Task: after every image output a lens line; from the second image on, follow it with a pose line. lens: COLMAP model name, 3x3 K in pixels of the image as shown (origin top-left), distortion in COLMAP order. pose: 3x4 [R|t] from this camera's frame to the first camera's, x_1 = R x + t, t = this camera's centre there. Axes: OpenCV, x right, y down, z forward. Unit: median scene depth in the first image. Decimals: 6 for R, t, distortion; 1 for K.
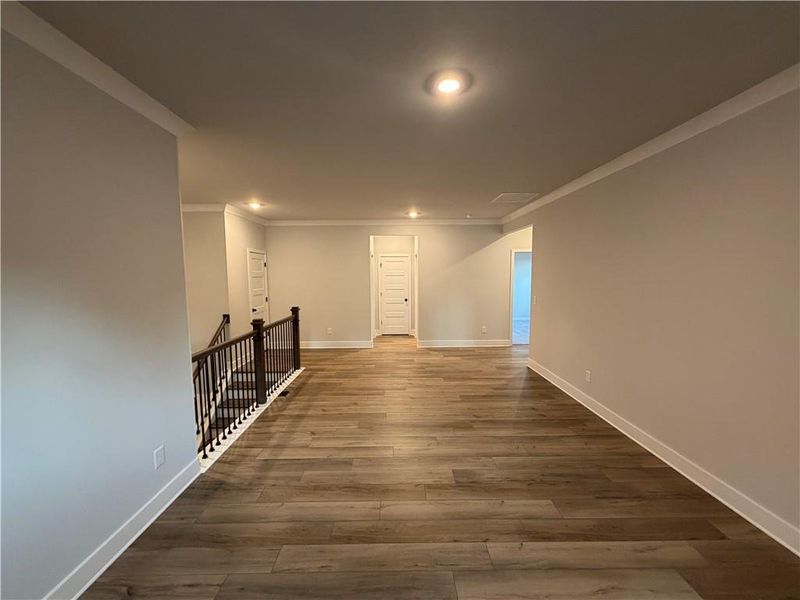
lens RADIAL K [[317.3, 0, 399.1], [0, 317.3, 301.0], [0, 0, 1]] dist [-0.002865, 0.001103]
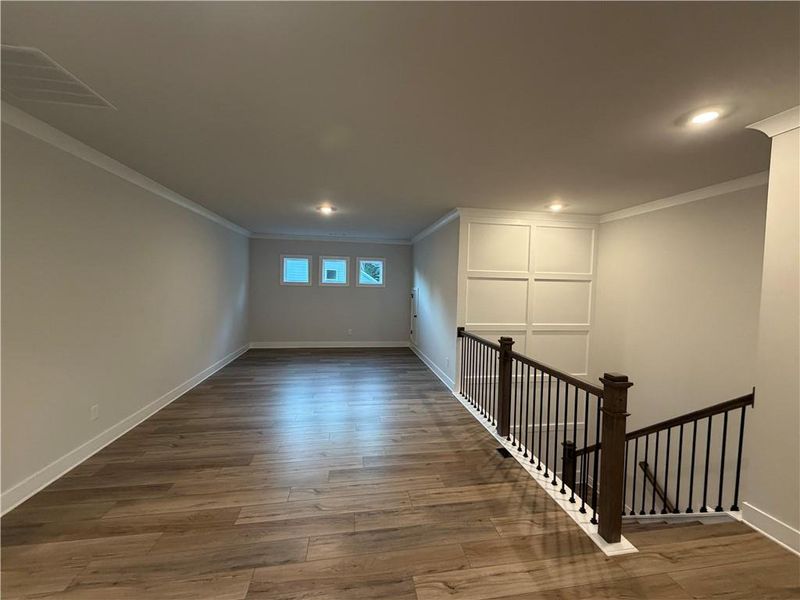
lens RADIAL K [[317.3, 0, 399.3], [0, 317.3, 300.3], [0, 0, 1]] dist [-0.002865, 0.001103]
pose [[-0.988770, -0.006835, -0.149289, -0.023159], [-0.026647, 0.991009, 0.131113, -0.162466], [0.147051, 0.133618, -0.980062, 1.930522]]
